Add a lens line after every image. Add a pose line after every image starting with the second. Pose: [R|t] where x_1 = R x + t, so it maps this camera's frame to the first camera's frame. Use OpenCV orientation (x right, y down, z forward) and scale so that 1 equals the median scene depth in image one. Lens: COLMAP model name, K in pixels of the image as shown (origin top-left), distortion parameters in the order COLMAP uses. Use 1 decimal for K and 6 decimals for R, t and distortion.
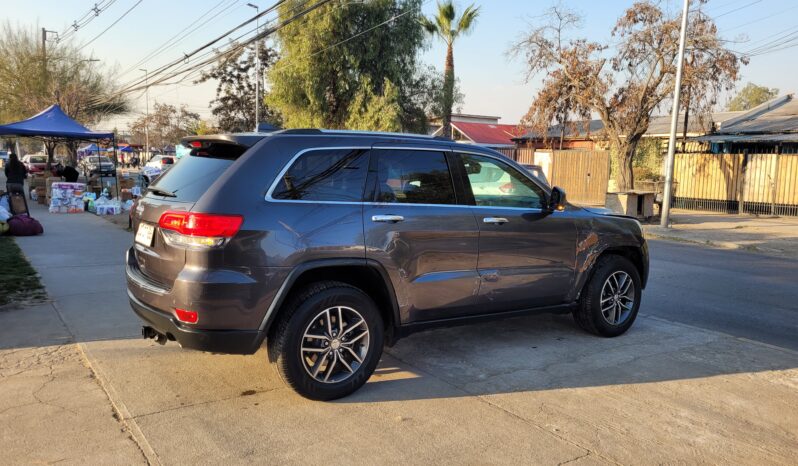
lens RADIAL K [[594.3, 0, 404.7], [0, 594.3, 233.8], [0, 0, 1]] dist [0.009812, 0.002358]
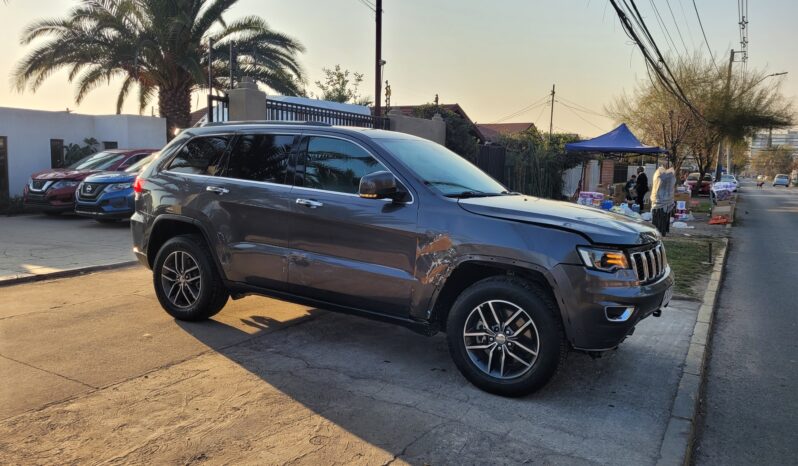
lens RADIAL K [[603.5, 0, 399.0], [0, 603.5, 233.0], [0, 0, 1]] dist [0.000116, 0.001243]
pose [[0.436710, 0.095165, -0.894554, 1.137708], [-0.129611, 0.990670, 0.042116, -0.034957], [0.890216, 0.097552, 0.444970, 0.705986]]
